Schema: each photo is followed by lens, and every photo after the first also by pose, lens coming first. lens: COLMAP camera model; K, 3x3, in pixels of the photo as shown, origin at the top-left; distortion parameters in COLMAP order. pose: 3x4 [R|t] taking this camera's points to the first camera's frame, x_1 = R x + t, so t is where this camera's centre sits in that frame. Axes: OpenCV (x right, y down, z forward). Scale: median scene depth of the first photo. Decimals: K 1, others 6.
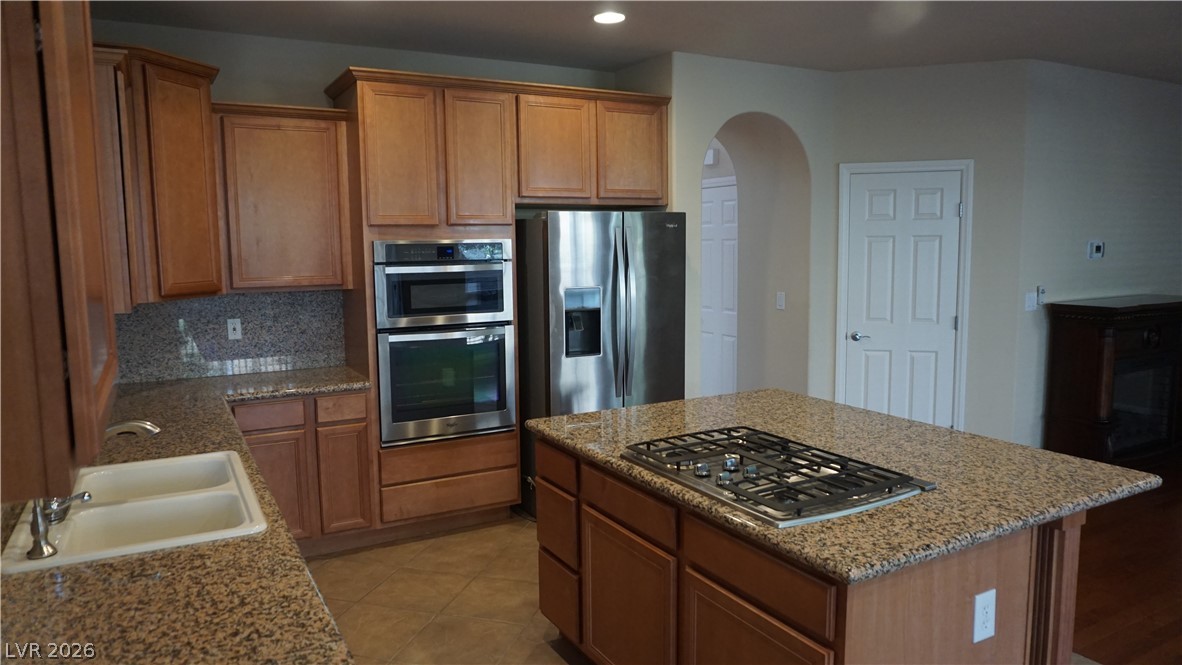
lens RADIAL K [[787.5, 0, 593.2], [0, 787.5, 335.7], [0, 0, 1]] dist [-0.051853, 0.039333]
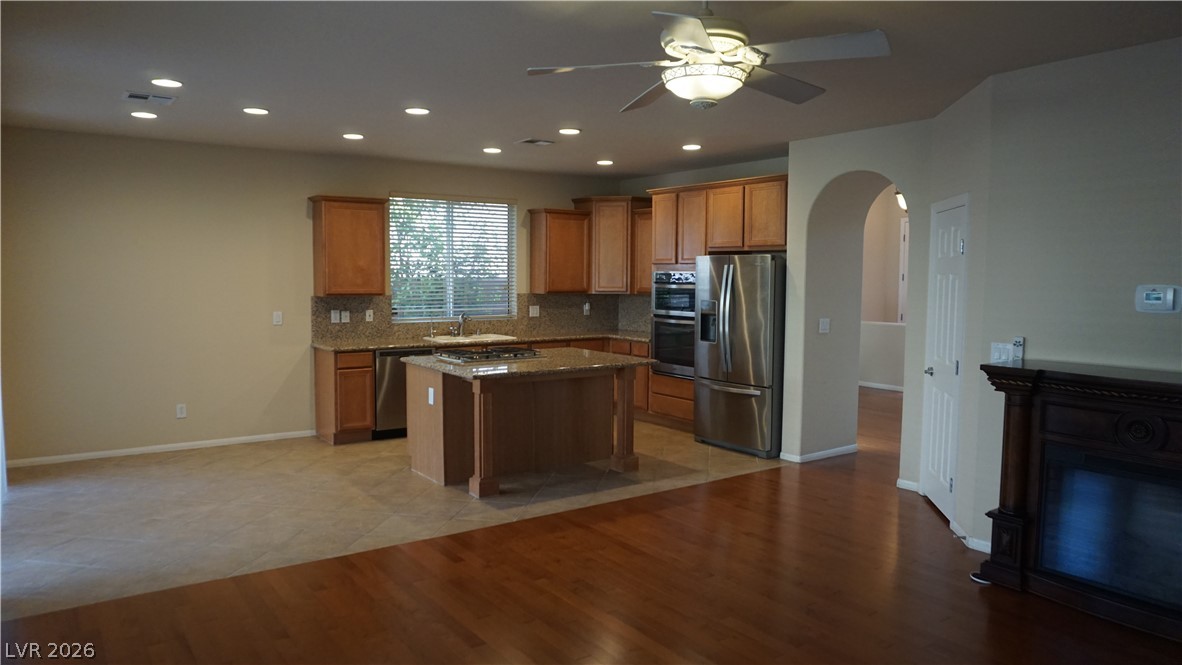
lens RADIAL K [[787.5, 0, 593.2], [0, 787.5, 335.7], [0, 0, 1]] dist [-0.051853, 0.039333]
pose [[0.114934, 0.092650, -0.989043, 3.068199], [-0.128125, 0.988707, 0.077730, -0.162652], [0.985076, 0.117787, 0.125507, 1.043200]]
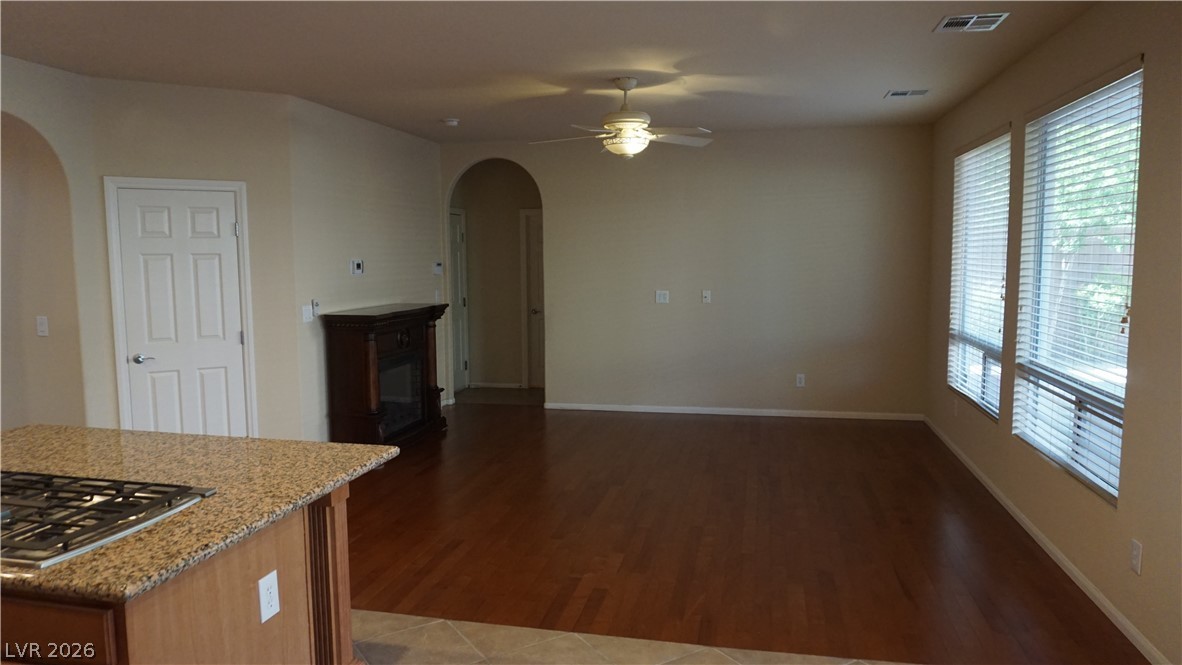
lens RADIAL K [[787.5, 0, 593.2], [0, 787.5, 335.7], [0, 0, 1]] dist [-0.051853, 0.039333]
pose [[0.667365, -0.065079, 0.741882, 0.009658], [0.081477, 0.996575, 0.014128, 0.009327], [-0.740260, 0.051018, 0.670382, -0.094939]]
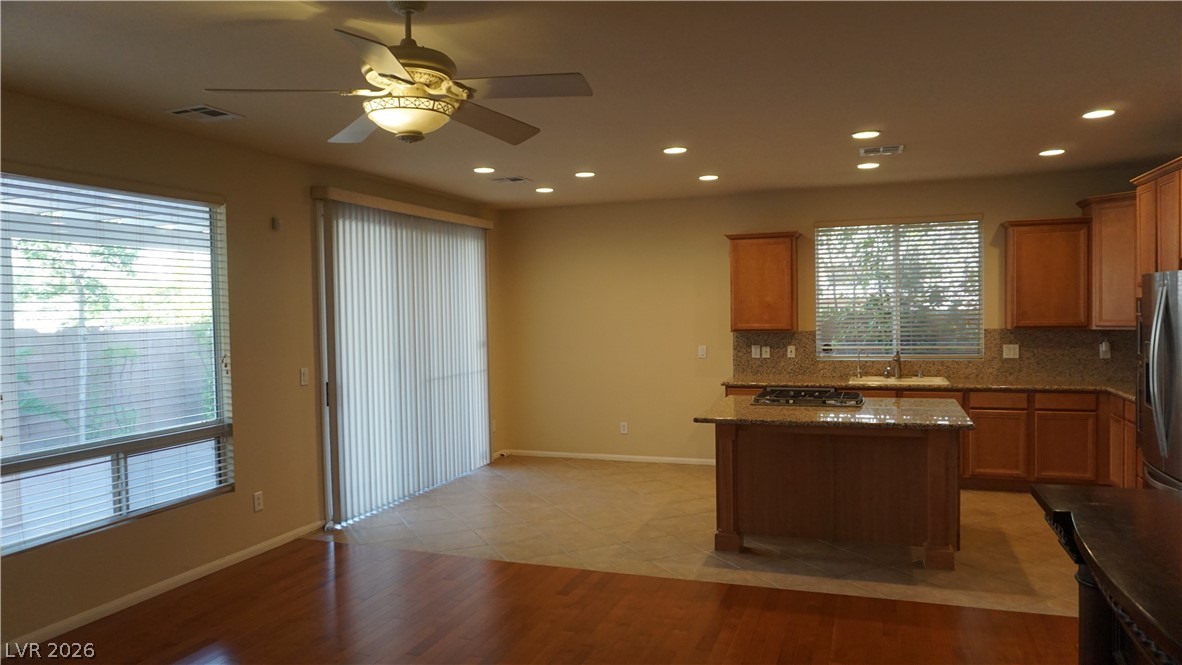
lens RADIAL K [[787.5, 0, 593.2], [0, 787.5, 335.7], [0, 0, 1]] dist [-0.051853, 0.039333]
pose [[-0.751810, 0.046156, -0.657763, 2.375862], [-0.051671, 0.990355, 0.128554, -0.309926], [0.657352, 0.130636, -0.742174, 2.415312]]
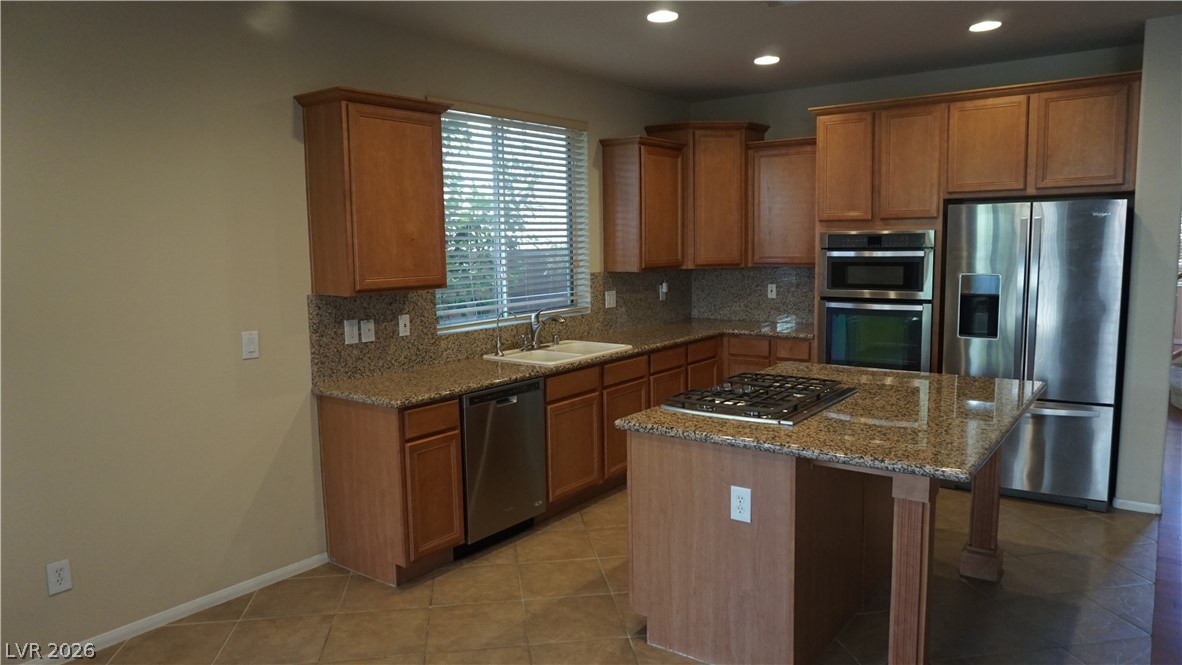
lens RADIAL K [[787.5, 0, 593.2], [0, 787.5, 335.7], [0, 0, 1]] dist [-0.051853, 0.039333]
pose [[0.409448, 0.114532, -0.905116, 1.419259], [-0.094365, 0.992084, 0.082849, -0.029279], [0.907440, 0.051489, 0.417014, 0.129533]]
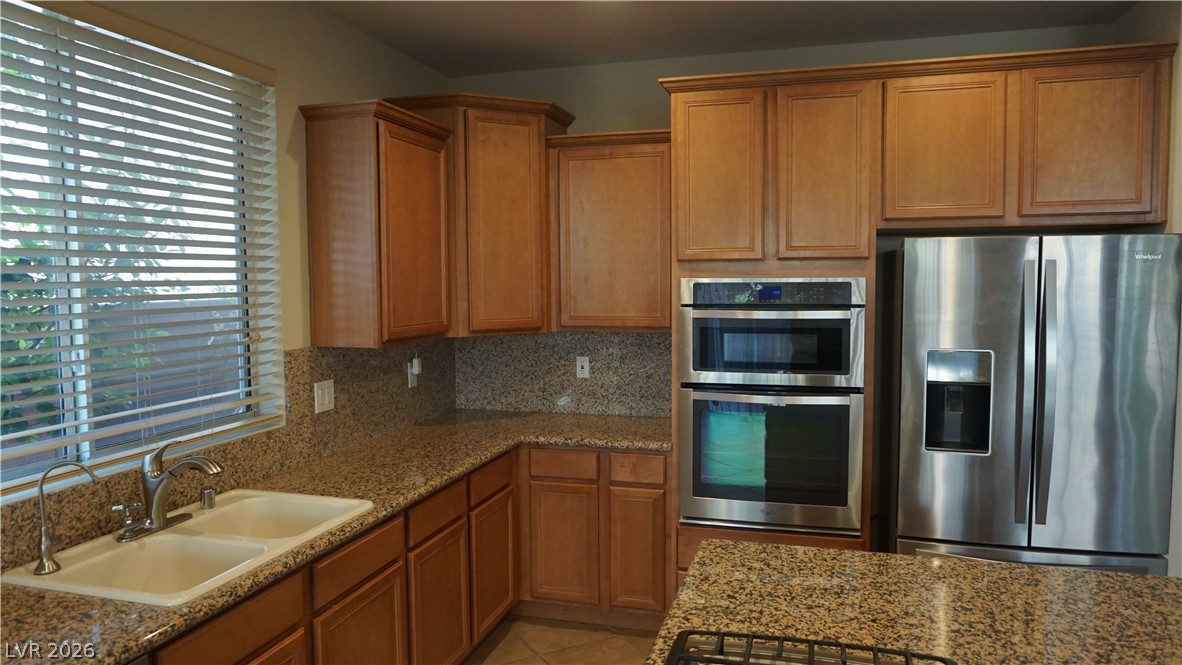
lens RADIAL K [[787.5, 0, 593.2], [0, 787.5, 335.7], [0, 0, 1]] dist [-0.051853, 0.039333]
pose [[0.703576, 0.057308, -0.708306, 0.449718], [-0.085028, 0.996371, -0.003845, -0.083280], [0.705515, 0.062931, 0.705895, 0.579710]]
